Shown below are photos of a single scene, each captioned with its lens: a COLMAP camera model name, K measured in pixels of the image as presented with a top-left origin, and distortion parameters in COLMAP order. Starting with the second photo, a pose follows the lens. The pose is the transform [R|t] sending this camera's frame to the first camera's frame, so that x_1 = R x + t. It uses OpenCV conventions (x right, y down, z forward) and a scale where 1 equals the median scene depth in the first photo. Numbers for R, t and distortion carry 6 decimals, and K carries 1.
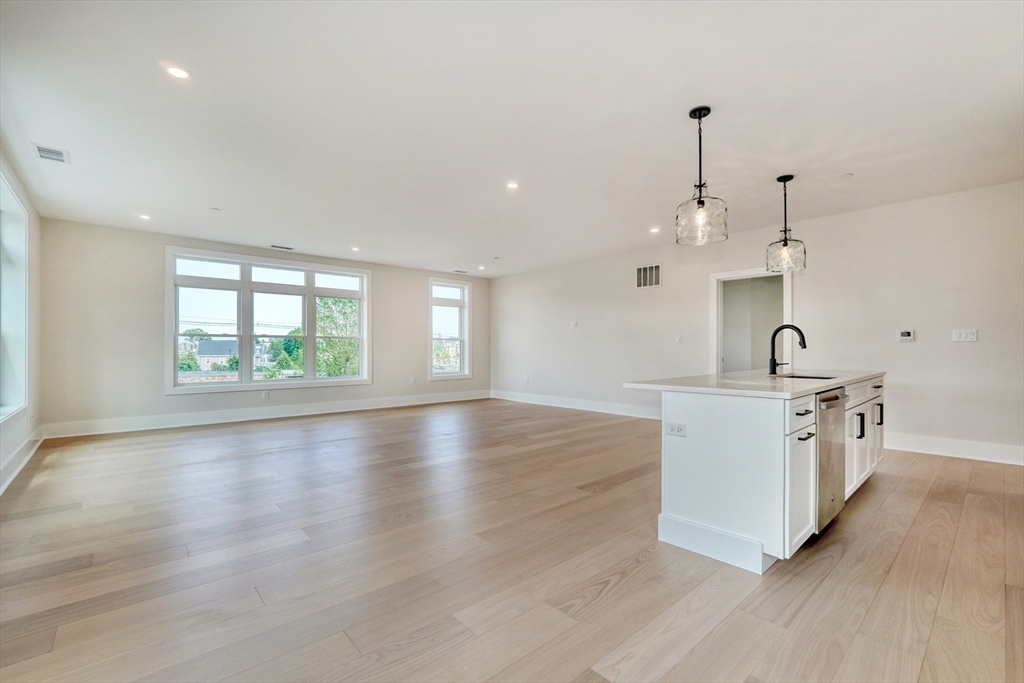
lens RADIAL K [[443.0, 0, 507.1], [0, 443.0, 349.4], [0, 0, 1]] dist [-0.016059, 0.006302]
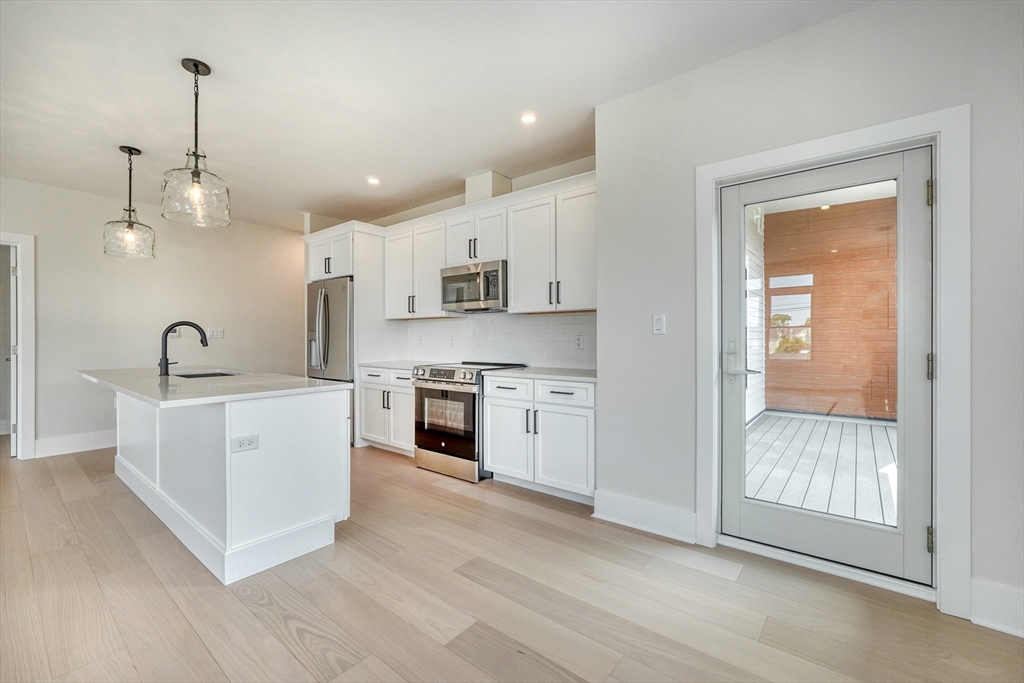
lens RADIAL K [[443.0, 0, 514.5], [0, 443.0, 343.8], [0, 0, 1]] dist [-0.016059, 0.006302]
pose [[-0.180750, -0.012467, 0.983450, -0.363404], [0.003067, 0.999908, 0.013239, -0.016003], [-0.983524, 0.005409, -0.180696, 0.408790]]
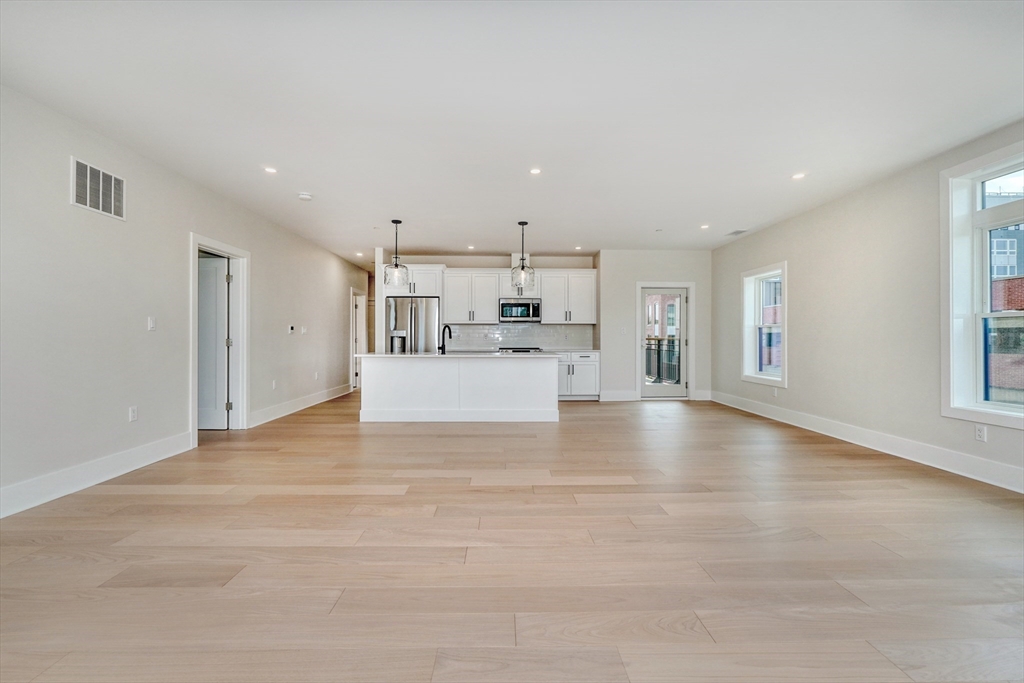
lens RADIAL K [[443.0, 0, 516.6], [0, 443.0, 338.7], [0, 0, 1]] dist [-0.016059, 0.006302]
pose [[-0.783515, -0.002340, 0.621369, -0.602848], [-0.000370, 0.999994, 0.003298, -0.006445], [-0.621373, 0.002354, -0.783511, 1.922712]]
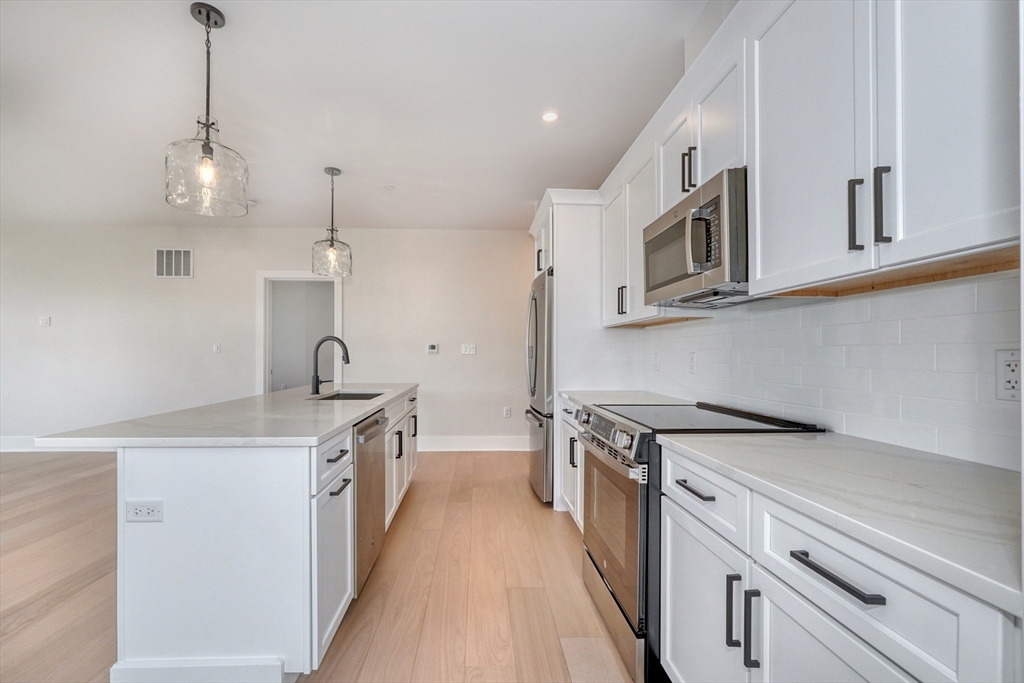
lens RADIAL K [[443.0, 0, 495.9], [0, 443.0, 355.0], [0, 0, 1]] dist [-0.016059, 0.006302]
pose [[0.629719, 0.000815, 0.776822, 0.144564], [-0.002319, 0.999997, 0.000831, -0.017454], [-0.776819, -0.002325, 0.629719, 0.176202]]
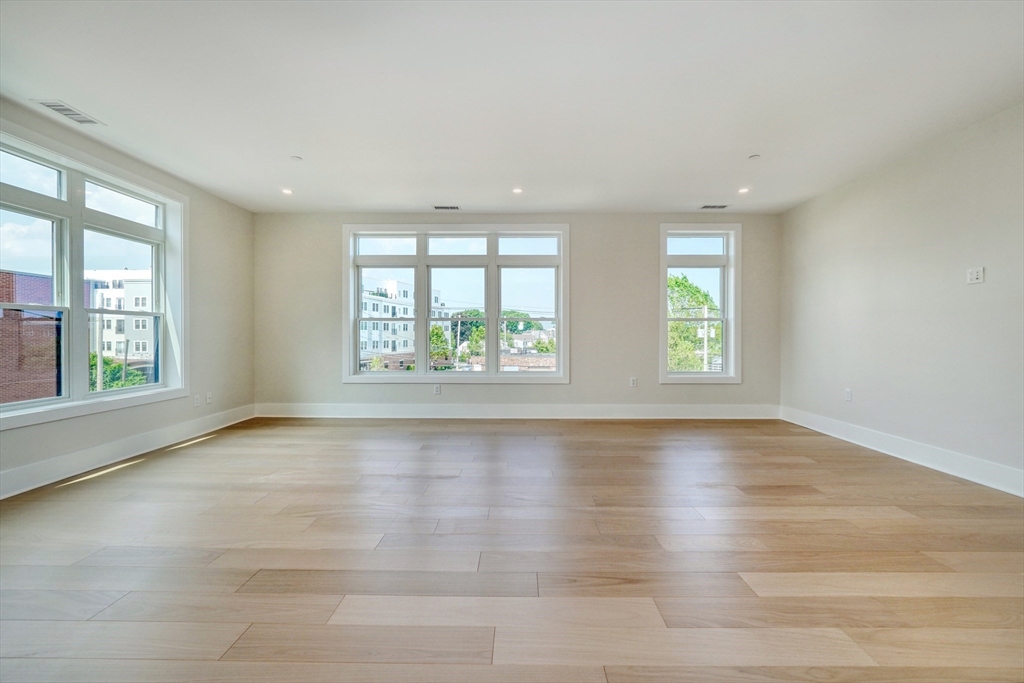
lens RADIAL K [[426.8, 0, 512.2], [0, 426.8, 339.4], [0, 0, 1]] dist [-0.026353, -0.000399]
pose [[0.750697, 0.008608, -0.660590, 0.161569], [-0.001816, 0.999938, 0.010965, -0.000980], [0.660644, -0.007032, 0.750667, 0.901713]]
